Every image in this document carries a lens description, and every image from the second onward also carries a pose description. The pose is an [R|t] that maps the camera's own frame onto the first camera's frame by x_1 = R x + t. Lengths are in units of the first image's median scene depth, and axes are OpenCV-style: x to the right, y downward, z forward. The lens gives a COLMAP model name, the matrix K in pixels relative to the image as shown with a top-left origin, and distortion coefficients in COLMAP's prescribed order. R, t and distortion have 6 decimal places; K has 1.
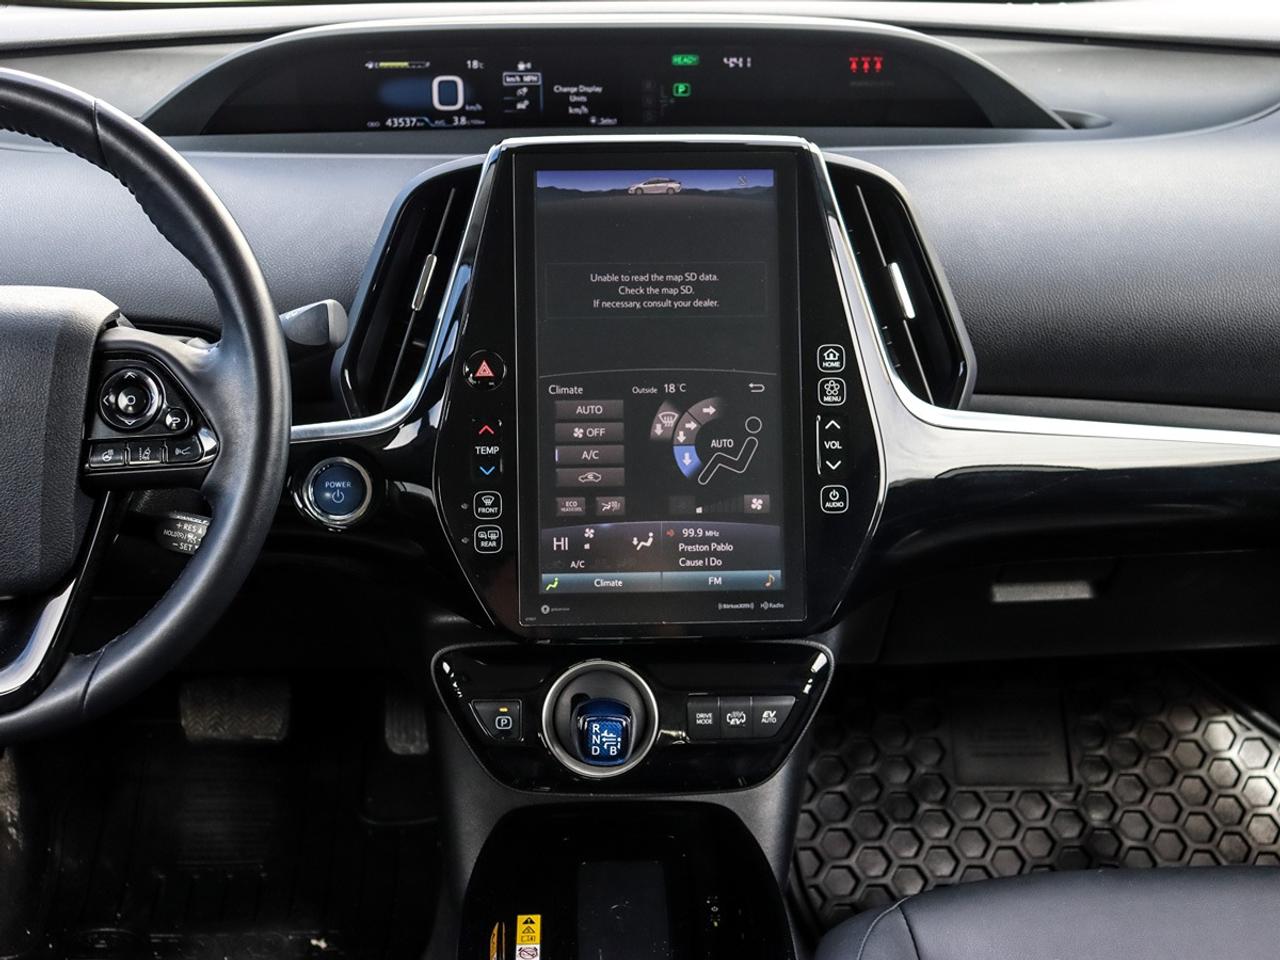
lens RADIAL K [[1778.2, 0, 640.0], [0, 1778.2, 480.0], [0, 0, 1]] dist [-0.002580, 0.050049]
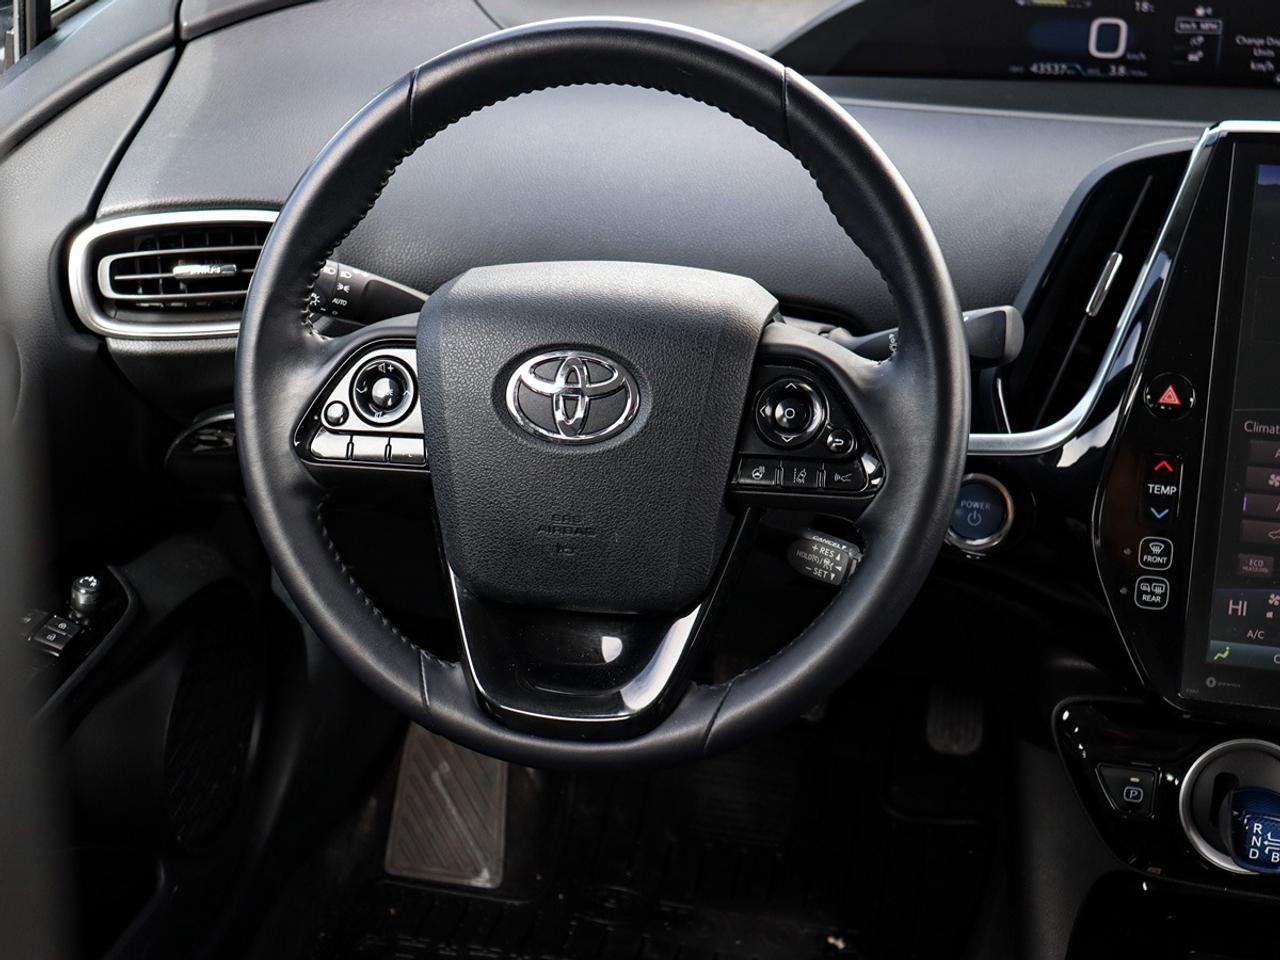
lens RADIAL K [[1833.4, 0, 640.0], [0, 1833.4, 480.0], [0, 0, 1]] dist [0.037777, -0.055700]
pose [[0.966590, 0.112091, -0.230518, -0.124270], [-0.096422, 0.992265, 0.078187, -0.065832], [0.237499, -0.053348, 0.969922, 0.079902]]
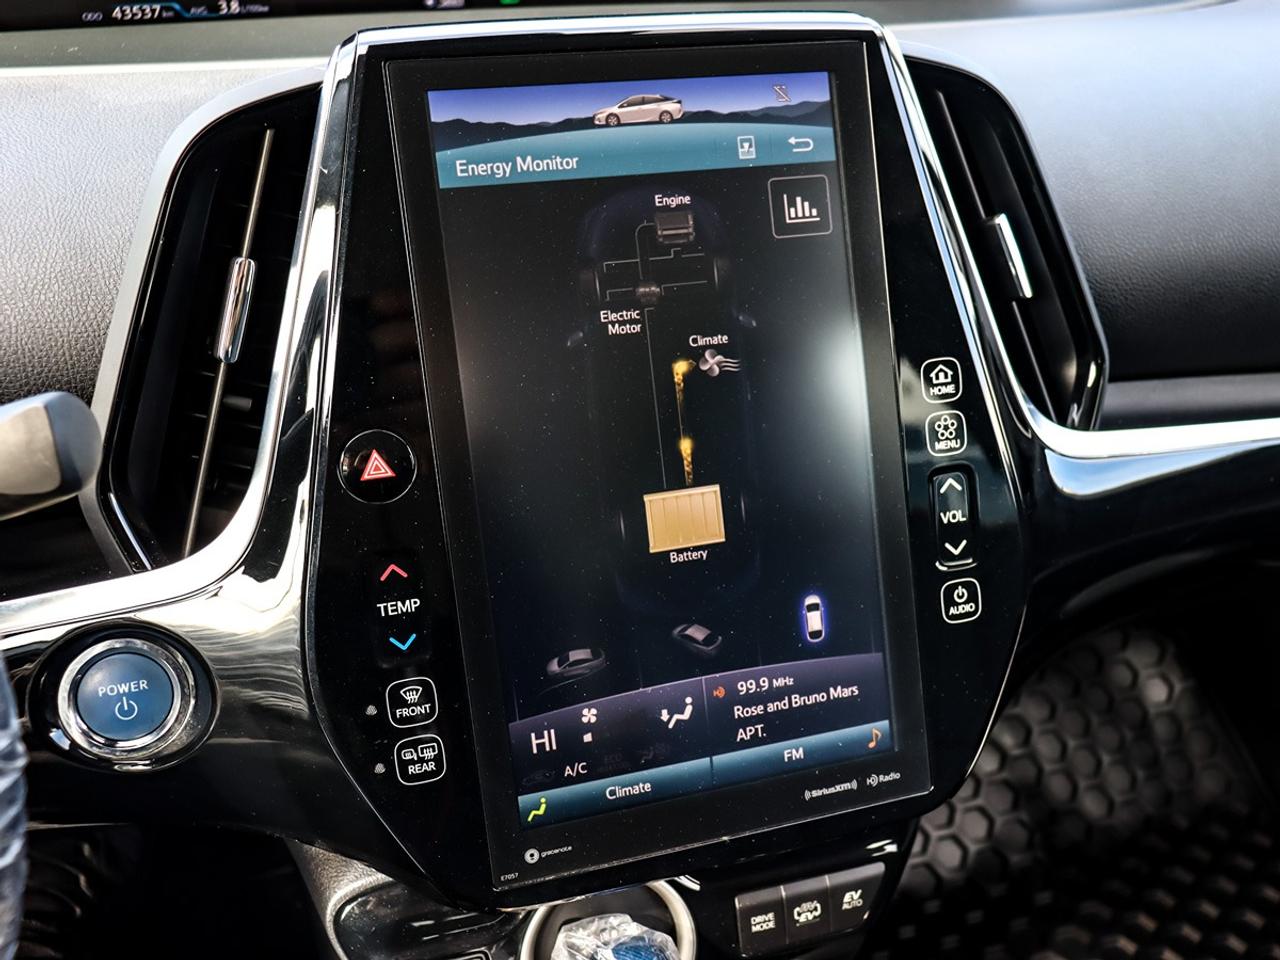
lens RADIAL K [[1320.6, 0, 718.7], [0, 1320.6, 479.7], [0, 0, 1]] dist [-0.006103, 0.001530]
pose [[0.961538, -0.116971, 0.248519, -0.086949], [0.079943, 0.984798, 0.154211, -0.111813], [-0.262779, -0.128412, 0.956273, 0.573693]]
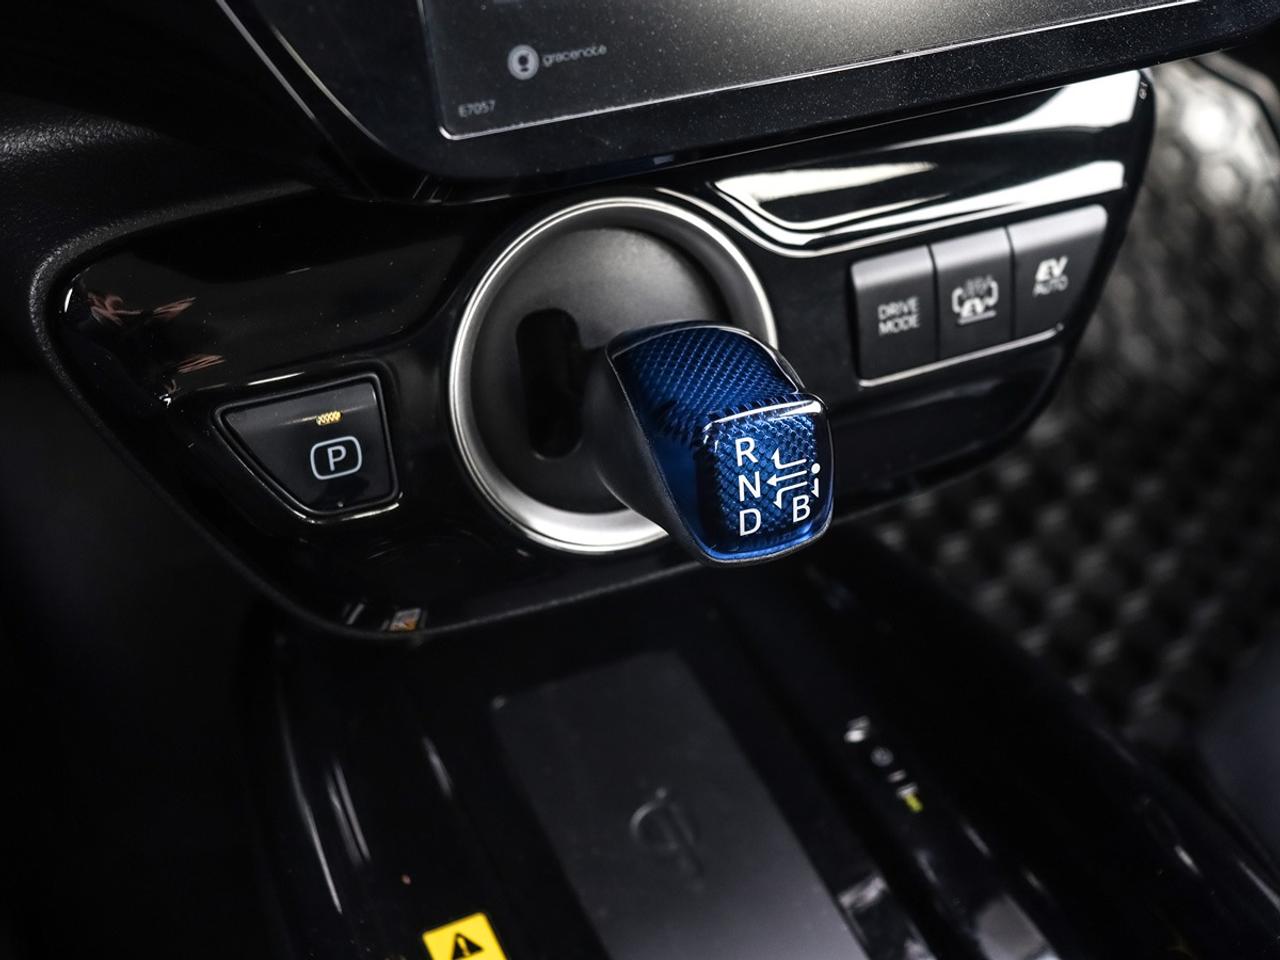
lens RADIAL K [[1778.2, 0, 640.0], [0, 1778.2, 480.0], [0, 0, 1]] dist [-0.002580, 0.050049]
pose [[0.914232, -0.223733, 0.337821, -0.137741], [0.096693, 0.930111, 0.354321, 0.038573], [-0.393485, -0.291267, 0.871971, 0.739685]]
